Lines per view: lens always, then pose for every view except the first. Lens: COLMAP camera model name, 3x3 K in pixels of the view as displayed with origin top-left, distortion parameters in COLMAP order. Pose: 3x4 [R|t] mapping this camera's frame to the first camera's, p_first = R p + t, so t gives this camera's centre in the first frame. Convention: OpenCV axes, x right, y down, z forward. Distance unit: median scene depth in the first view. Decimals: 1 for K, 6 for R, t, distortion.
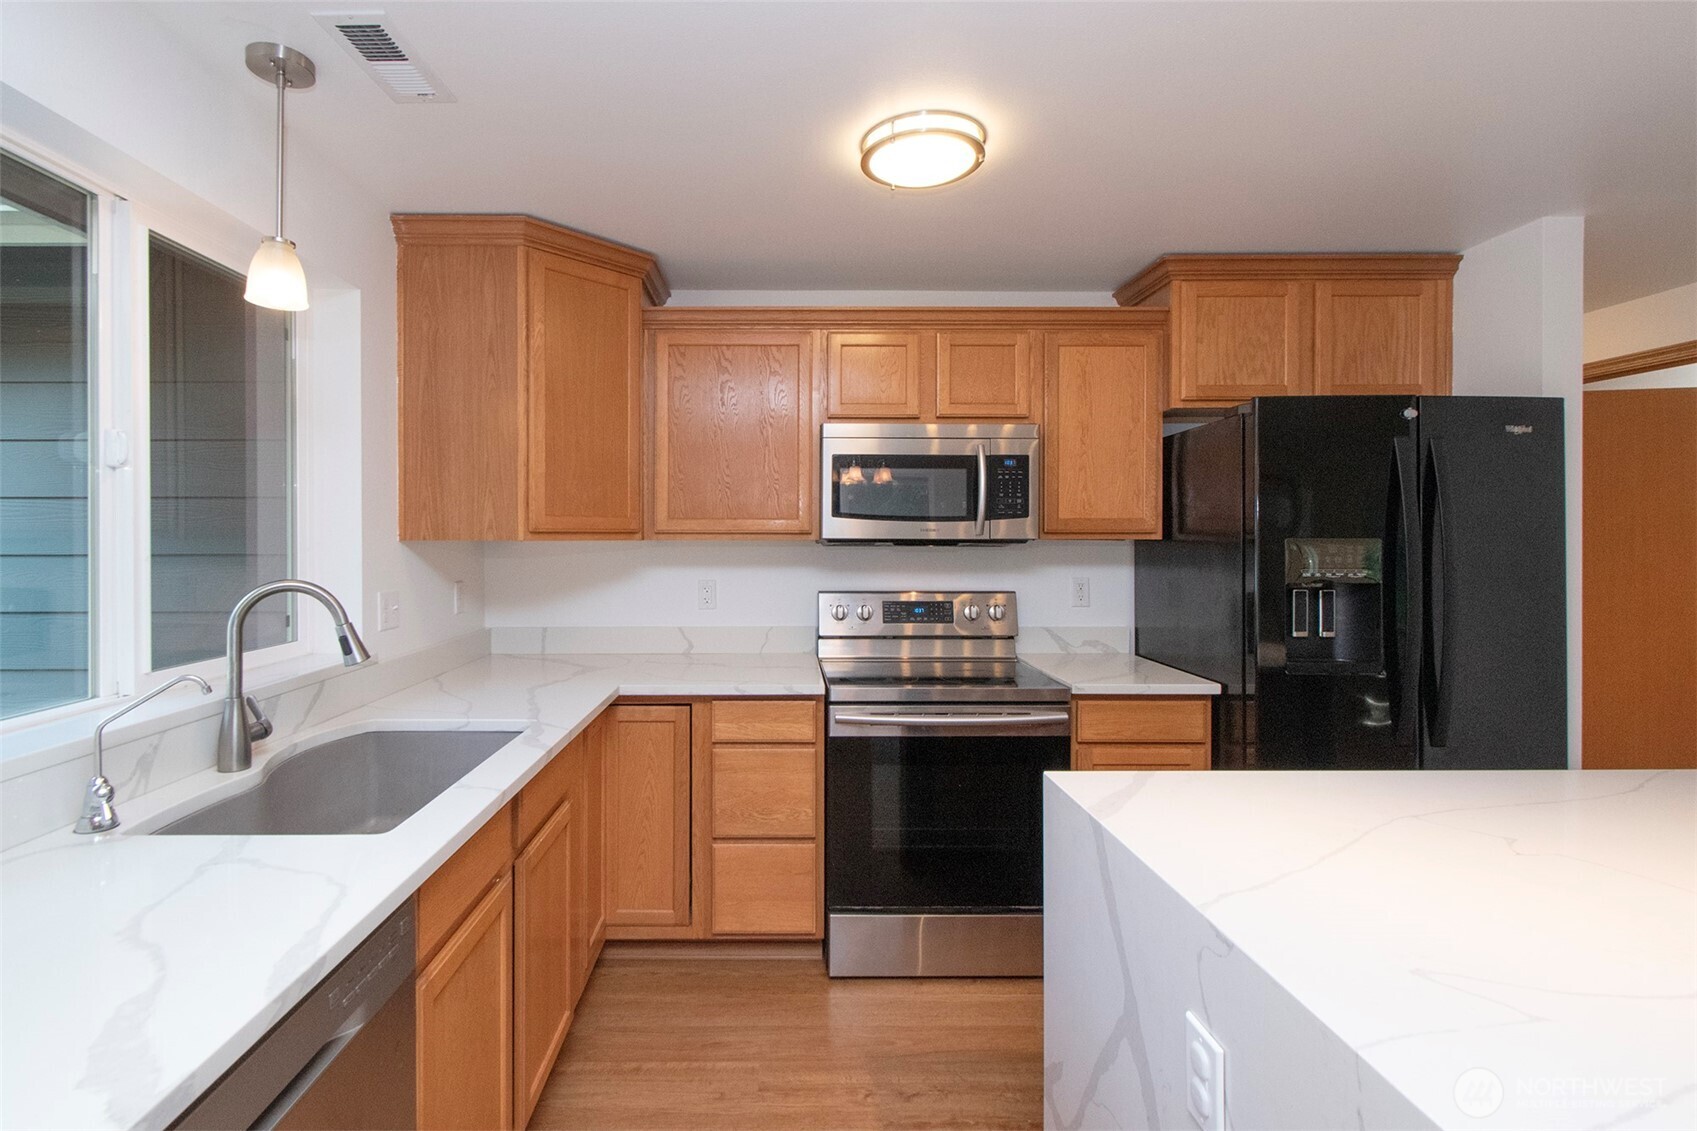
lens RADIAL K [[770.9, 0, 774.7], [0, 770.9, 550.6], [0, 0, 1]] dist [0.001074, 0.000072]
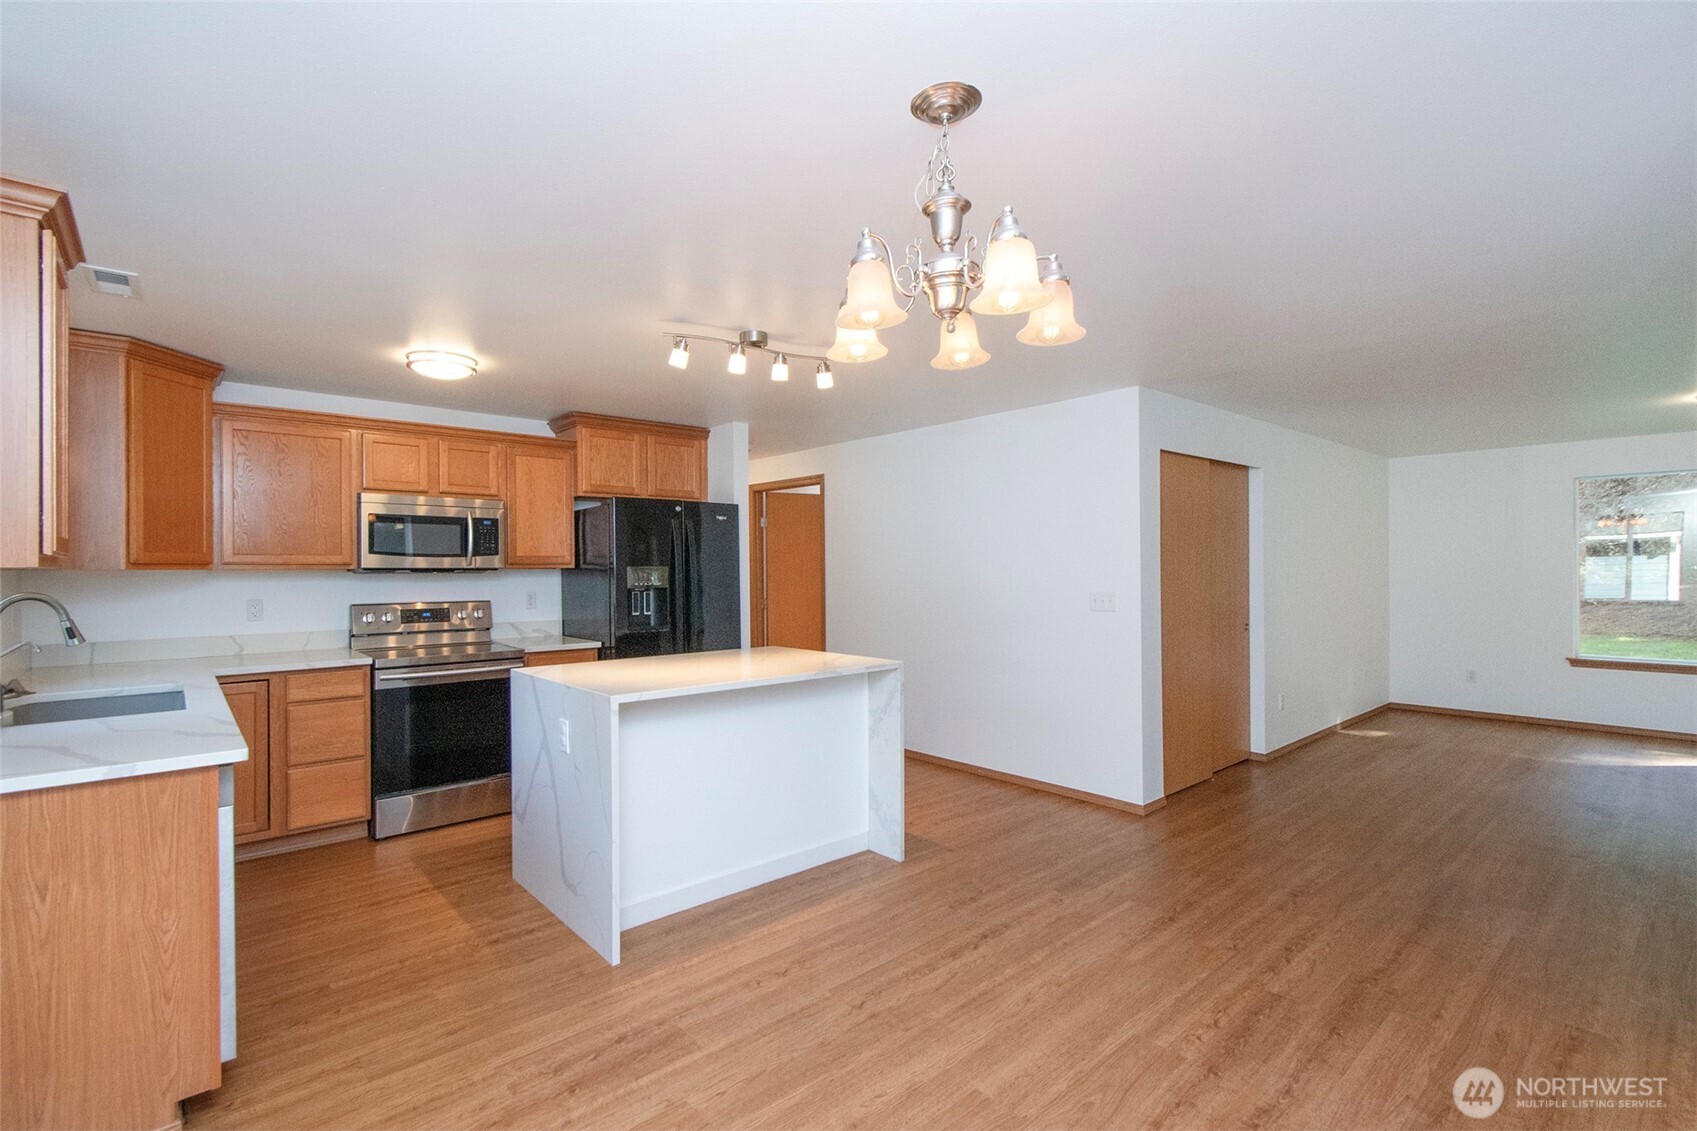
lens RADIAL K [[766.1, 0, 805.9], [0, 766.1, 566.4], [0, 0, 1]] dist [0.001811, 0.000173]
pose [[0.756073, -0.002547, 0.654483, -0.269002], [0.016927, 0.999734, -0.015665, 0.020337], [-0.654269, 0.022923, 0.755915, -0.732759]]
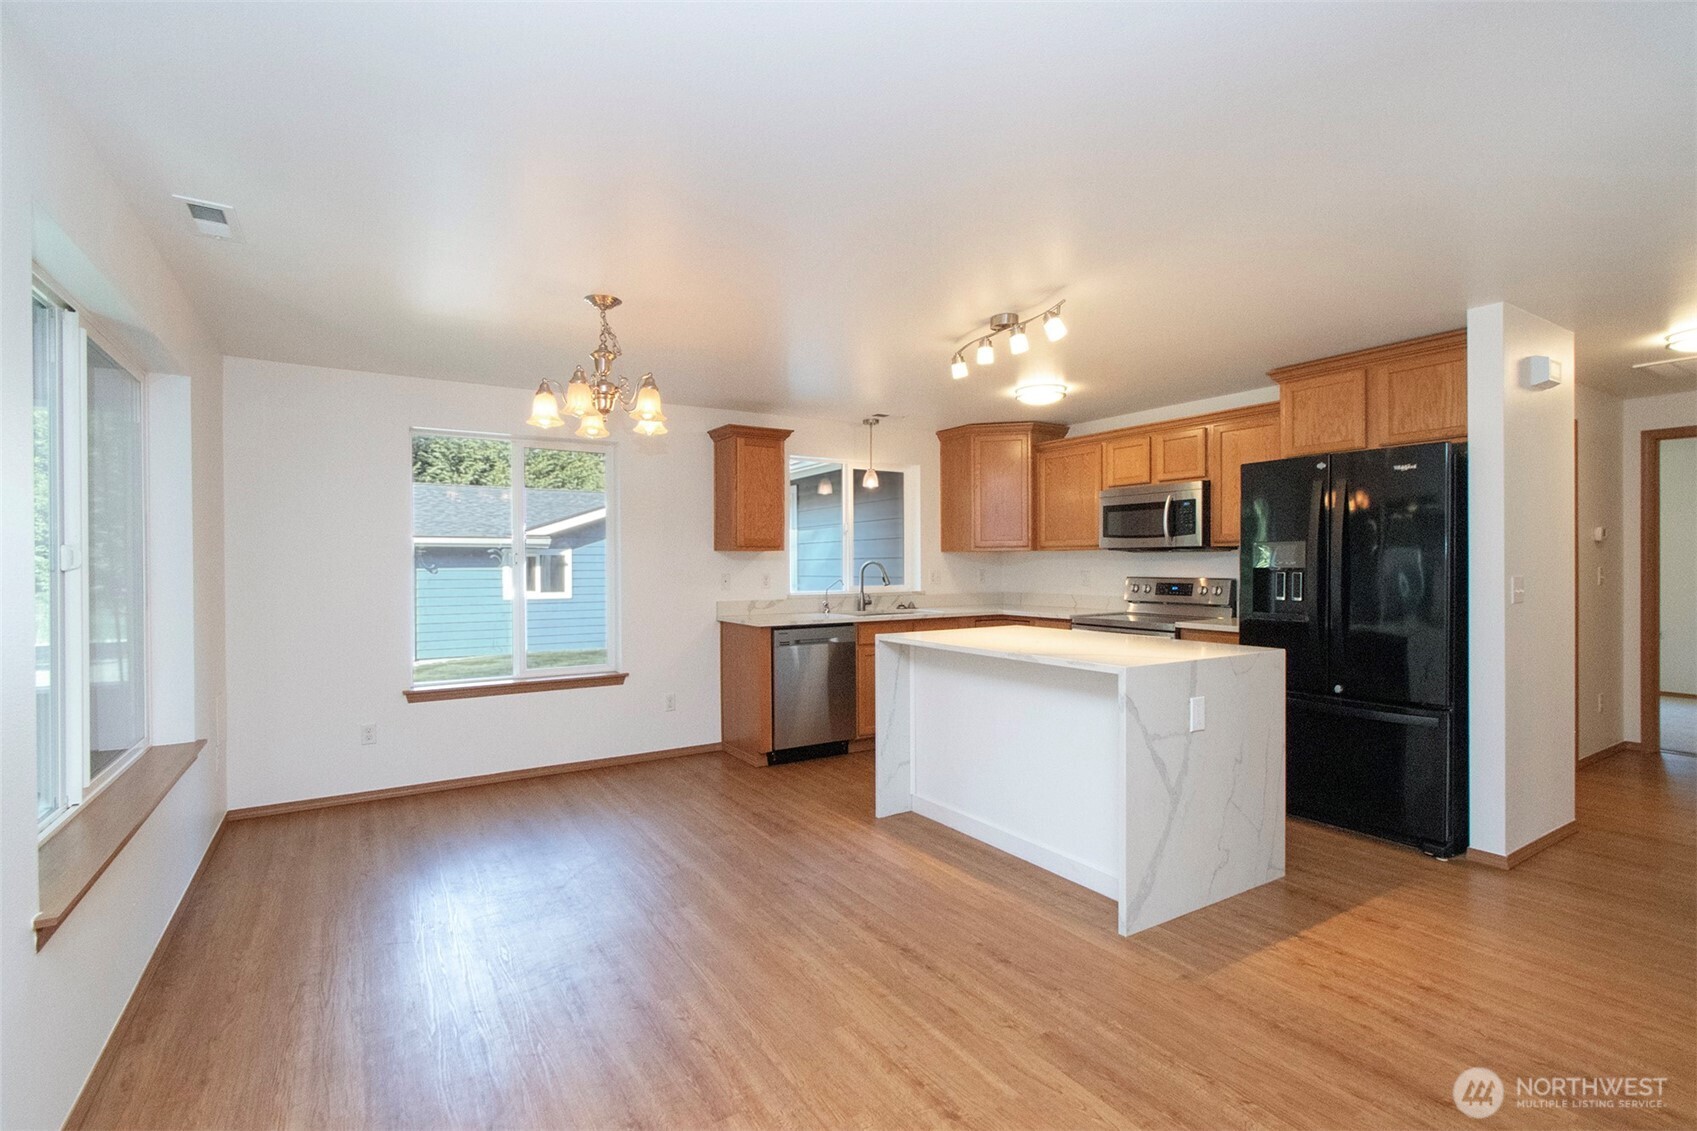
lens RADIAL K [[766.1, 0, 805.9], [0, 766.1, 566.4], [0, 0, 1]] dist [0.001811, 0.000173]
pose [[0.520212, -0.001714, -0.854035, 1.378873], [-0.007907, 0.999945, -0.006823, 0.051405], [0.854000, 0.010302, 0.520170, -0.686323]]
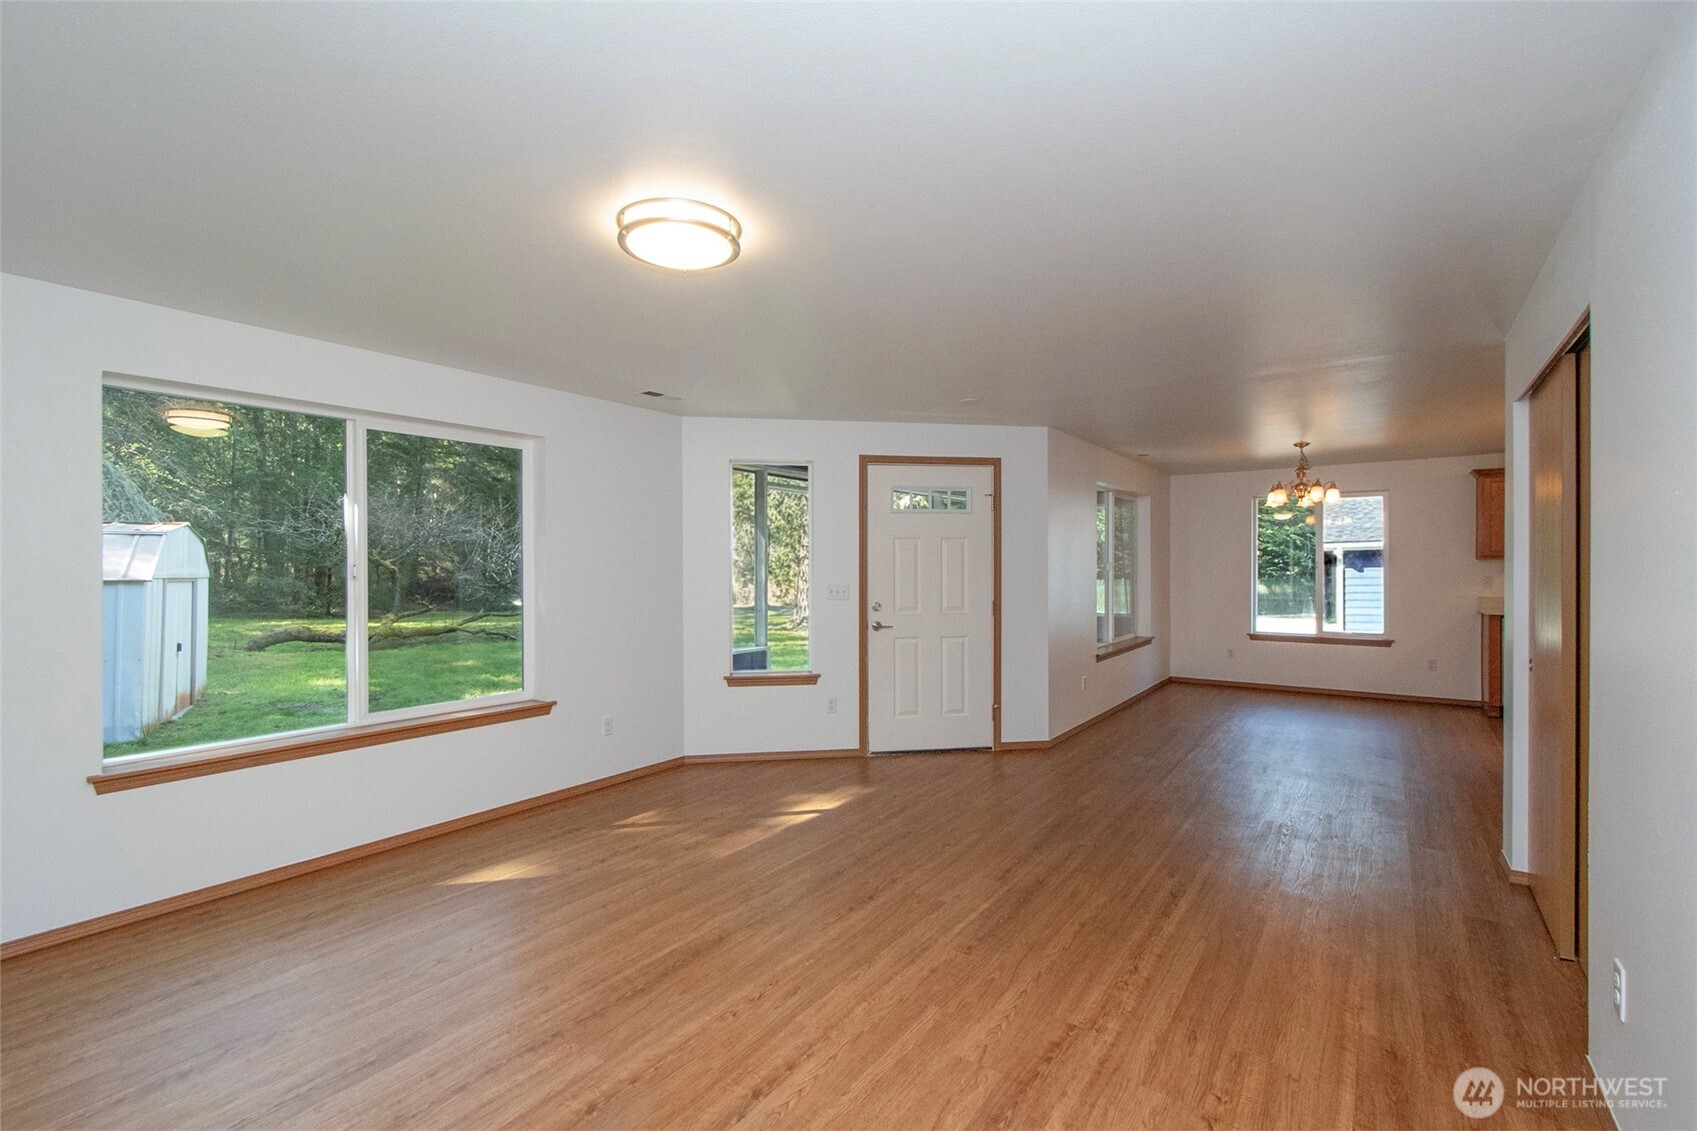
lens RADIAL K [[748.6, 0, 843.2], [0, 748.6, 566.3], [0, 0, 1]] dist [-0.002703, -0.000811]
pose [[-0.572647, 0.004815, -0.819788, 2.990074], [-0.012122, 0.999824, 0.014340, 0.015414], [0.819713, 0.018149, -0.572487, -0.179344]]
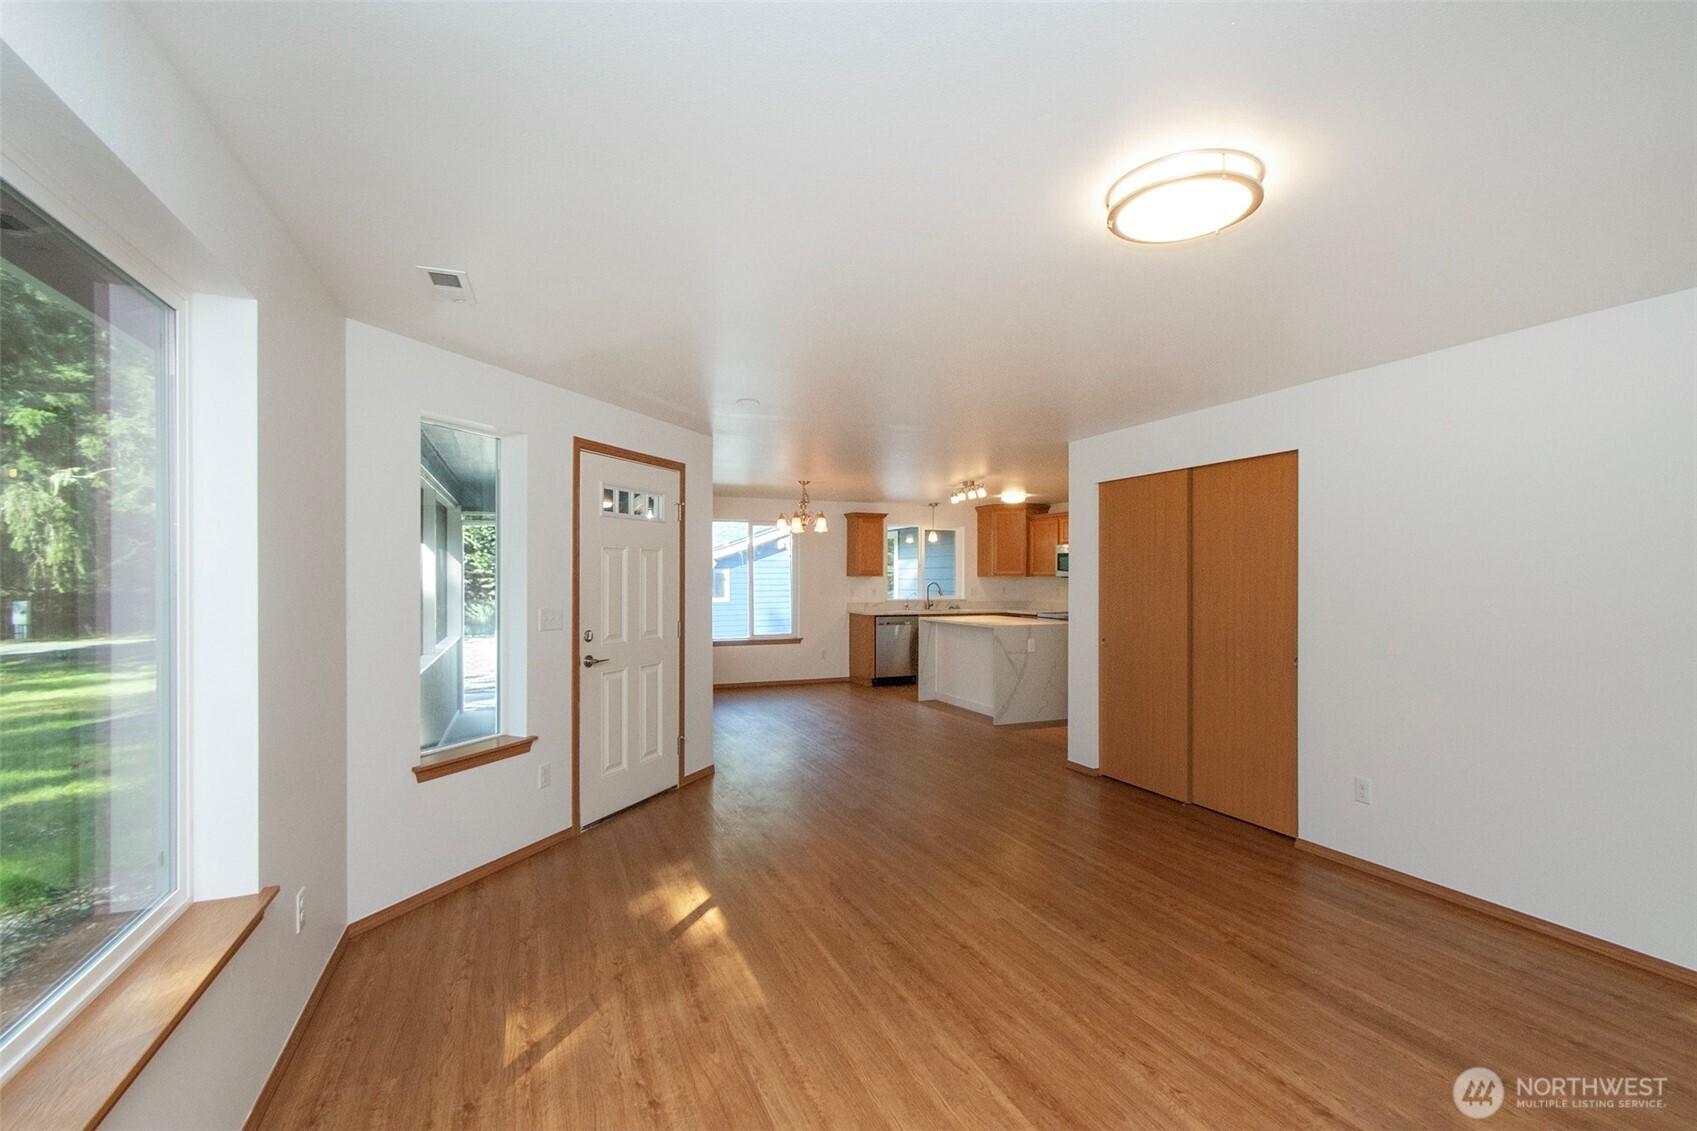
lens RADIAL K [[748.6, 0, 843.2], [0, 748.6, 566.3], [0, 0, 1]] dist [-0.002703, -0.000811]
pose [[0.408625, -0.011171, -0.912634, 2.923637], [-0.019331, 0.999595, -0.020890, 0.029763], [0.912498, 0.026178, 0.408244, -1.380206]]
